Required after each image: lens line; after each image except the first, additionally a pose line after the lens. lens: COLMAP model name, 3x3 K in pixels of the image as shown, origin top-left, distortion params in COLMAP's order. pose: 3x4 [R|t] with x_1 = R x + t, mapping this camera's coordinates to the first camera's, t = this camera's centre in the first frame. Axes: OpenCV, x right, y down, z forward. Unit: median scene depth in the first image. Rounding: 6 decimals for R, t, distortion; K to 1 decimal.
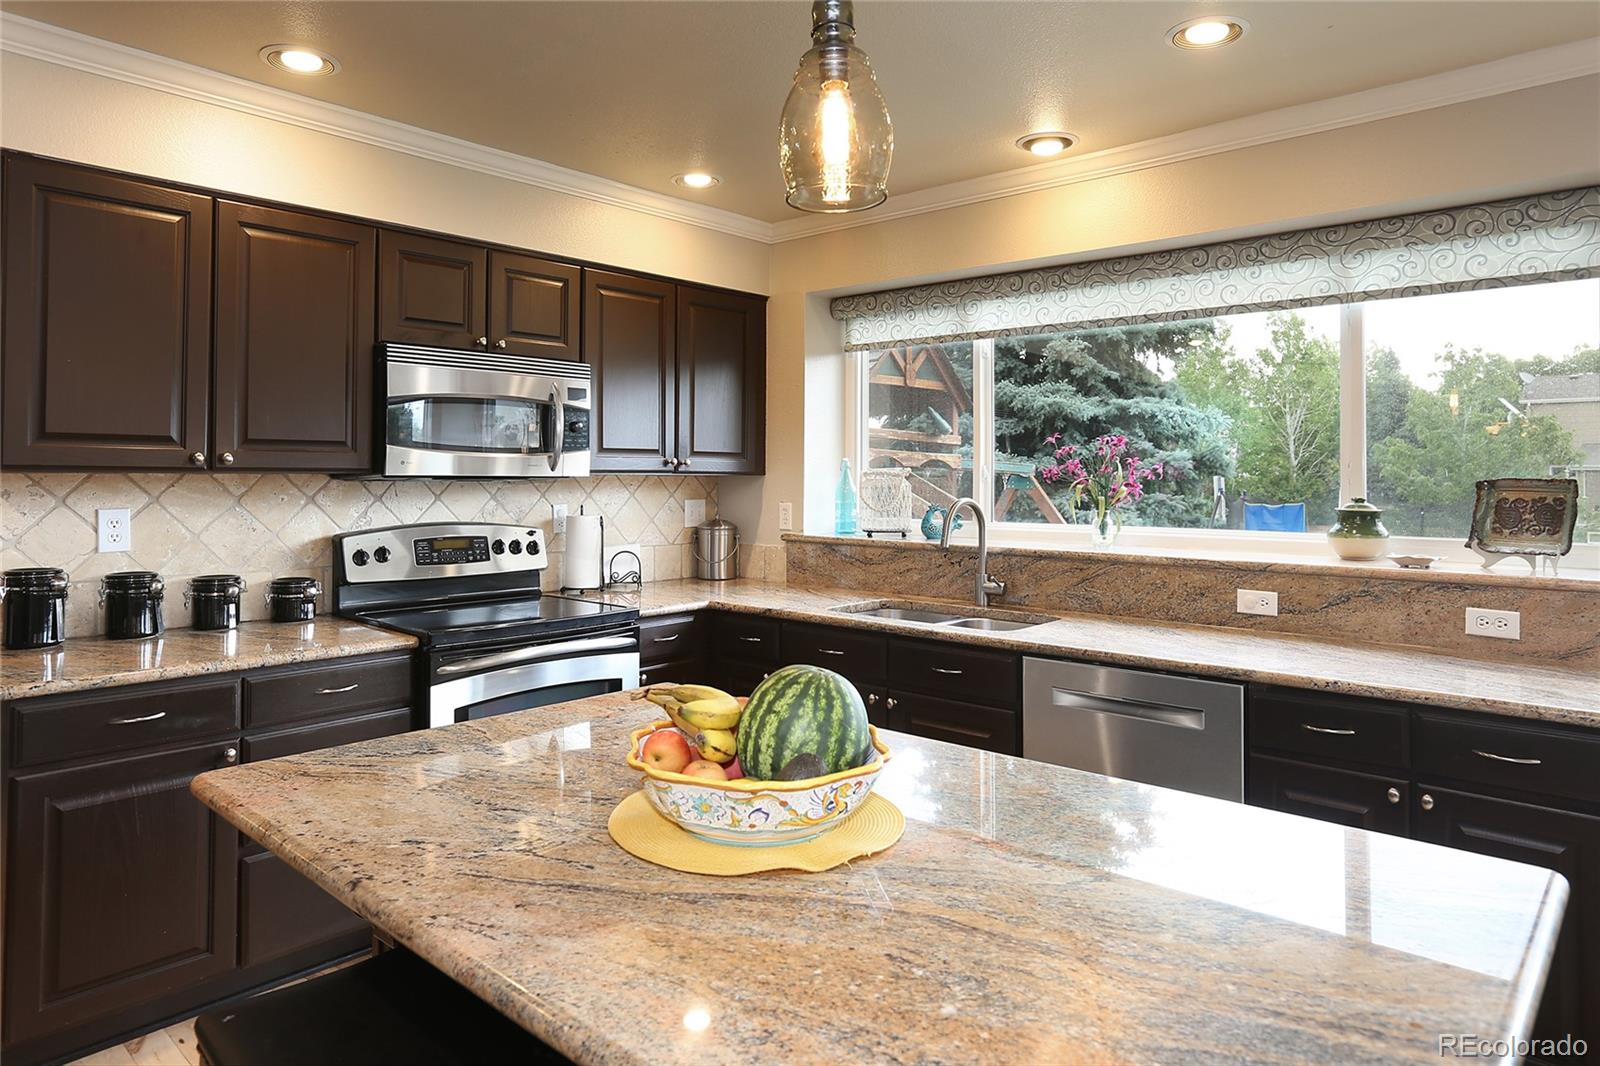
lens RADIAL K [[960.6, 0, 804.4], [0, 960.6, 483.5], [0, 0, 1]] dist [-0.020099, 0.001829]
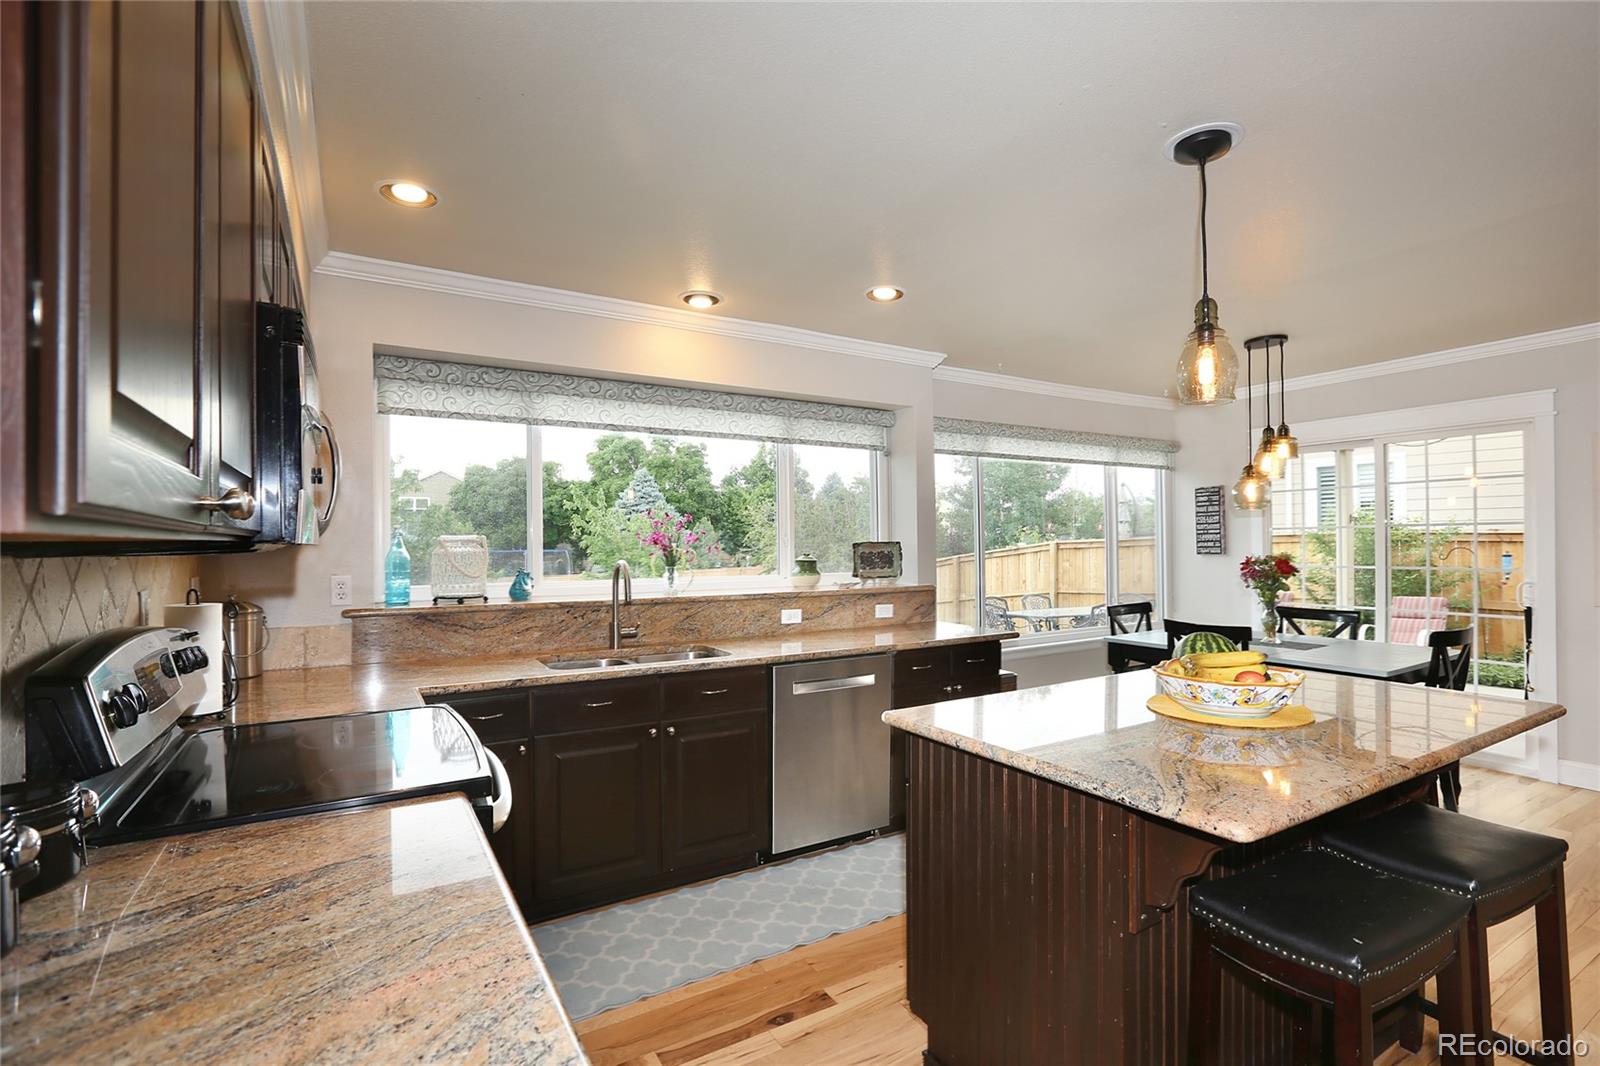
lens RADIAL K [[721.3, 0, 797.6], [0, 721.3, 544.7], [0, 0, 1]] dist [-0.046546, 0.000062]
pose [[0.326231, -0.003632, 0.945283, -0.608847], [0.014467, 0.999895, -0.001151, -0.000041], [-0.945180, 0.014051, 0.326249, 0.486861]]
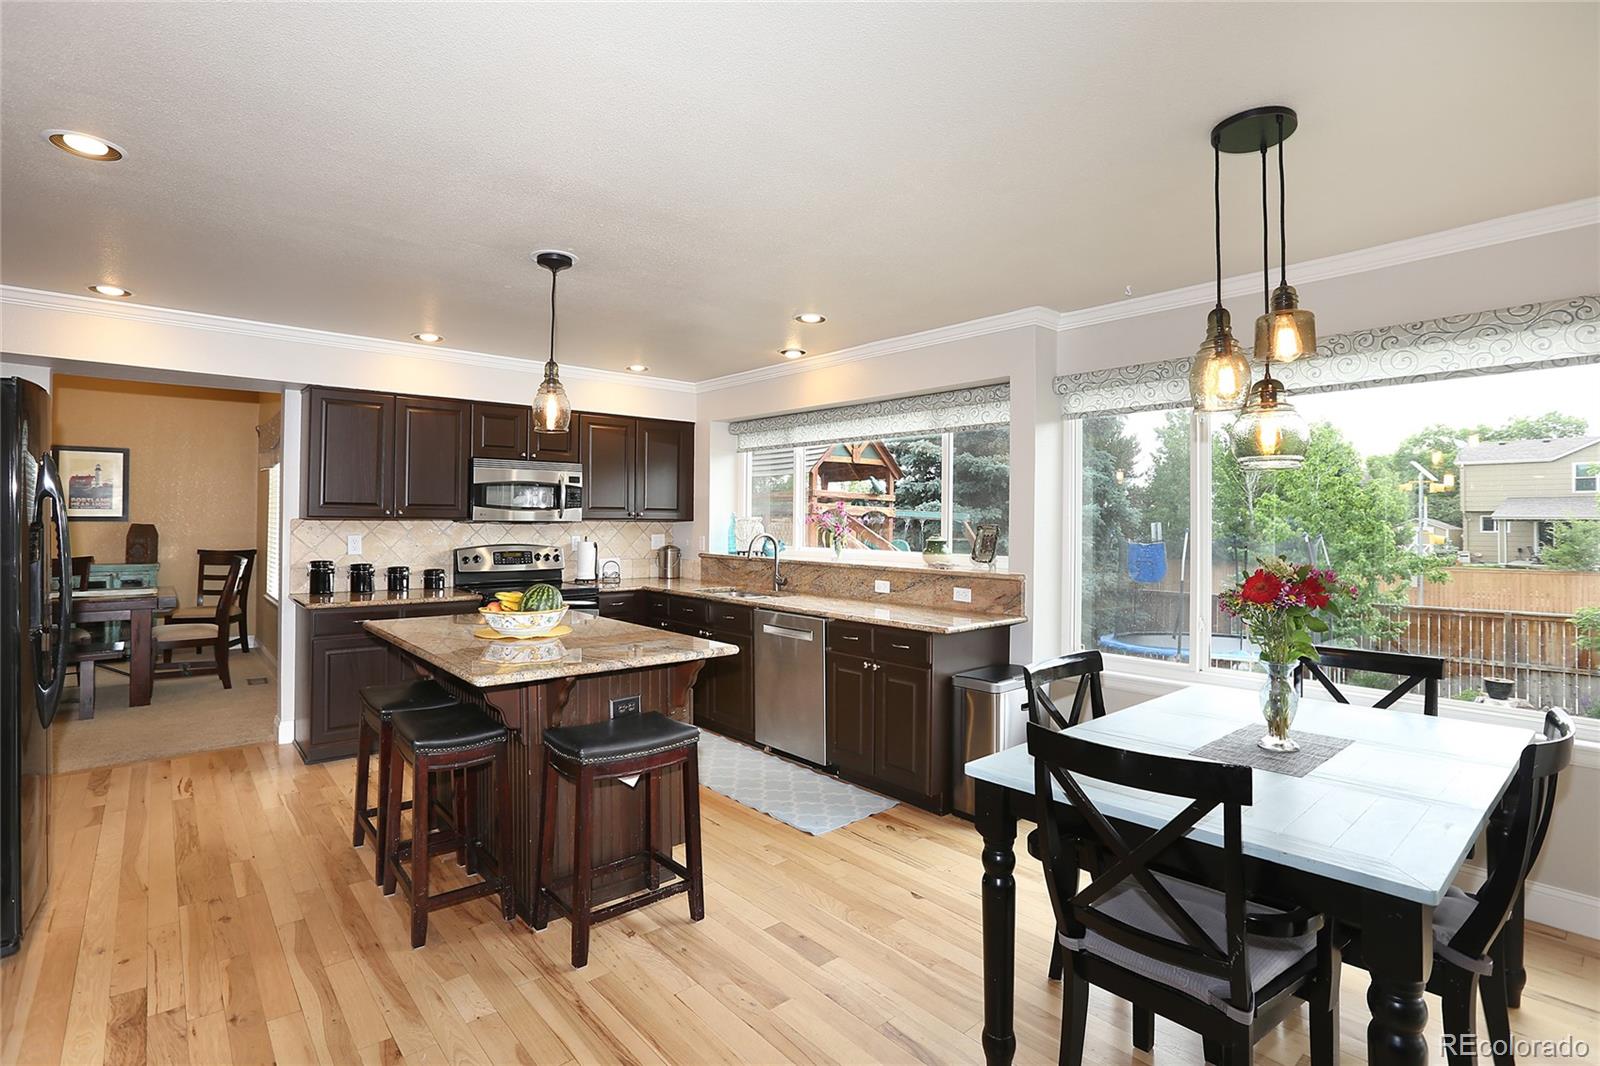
lens RADIAL K [[746.1, 0, 795.7], [0, 746.1, 512.4], [0, 0, 1]] dist [-0.046140, 0.018686]
pose [[0.991443, 0.002573, -0.130518, 0.420139], [-0.005113, 0.999804, -0.019130, 0.001143], [0.130443, 0.019634, 0.991261, -0.461774]]
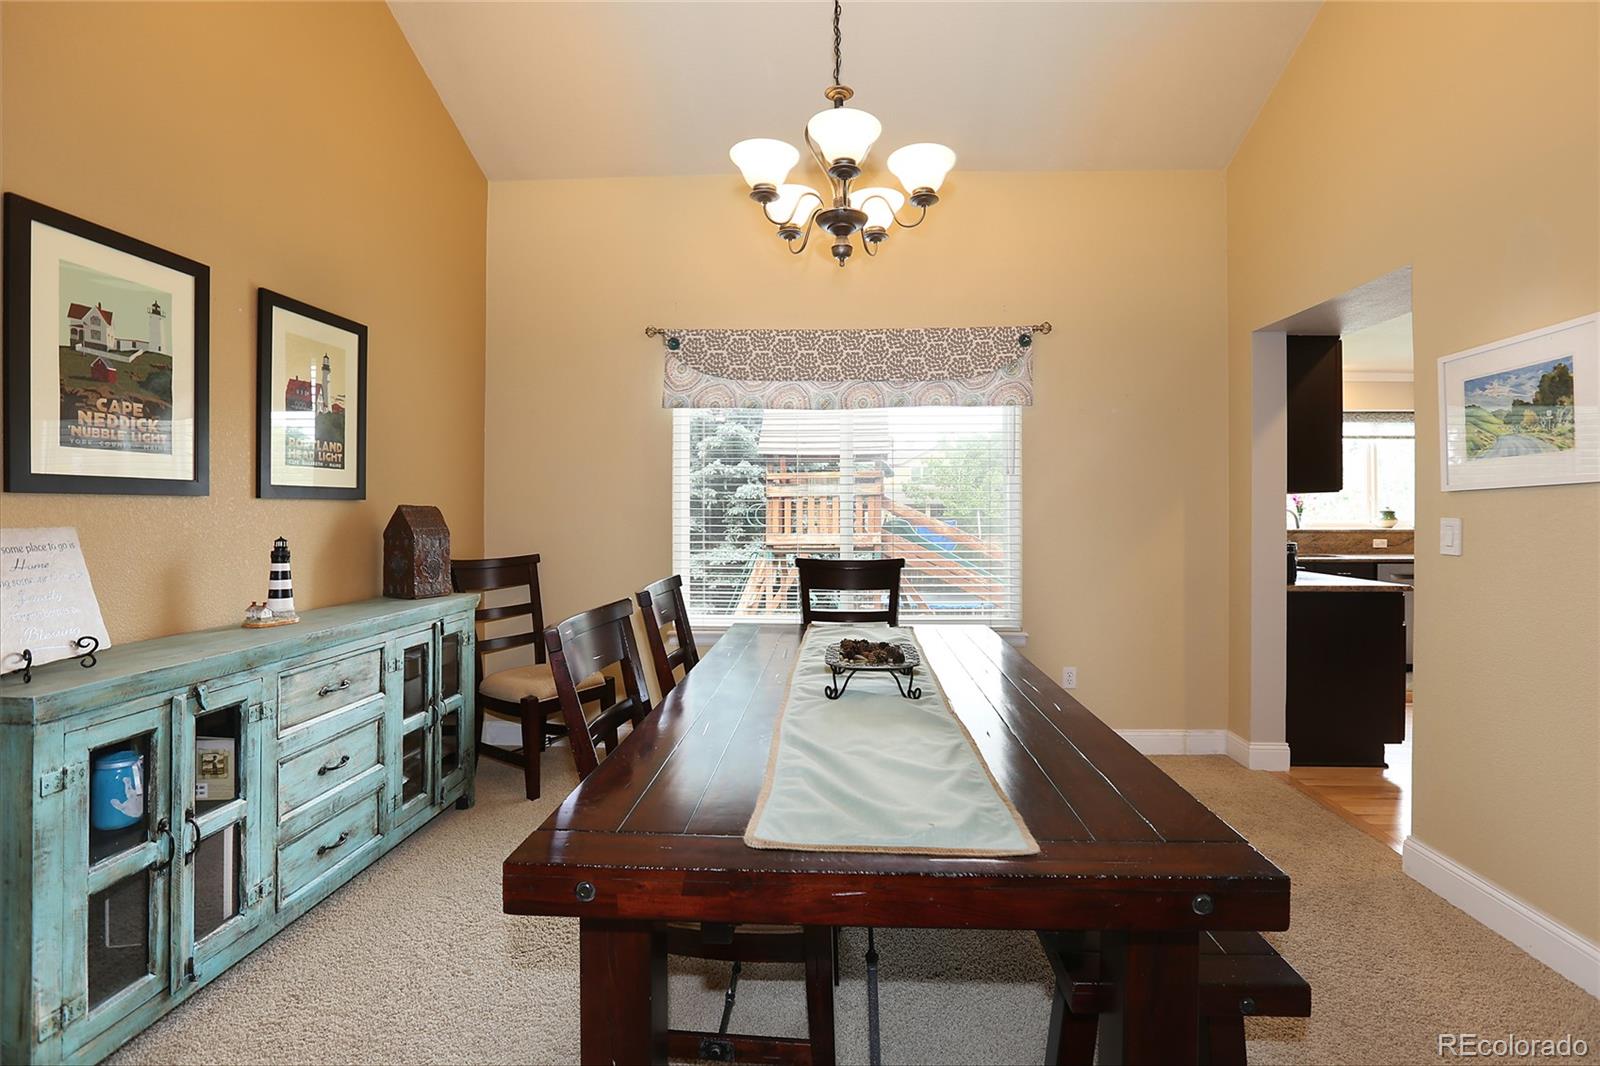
lens RADIAL K [[746.1, 0, 795.7], [0, 746.1, 512.4], [0, 0, 1]] dist [-0.046140, 0.018686]
pose [[0.772957, -0.001476, 0.634456, -2.002383], [0.004163, 0.999988, -0.002744, 0.023680], [-0.634444, 0.004762, 0.772954, 0.337933]]
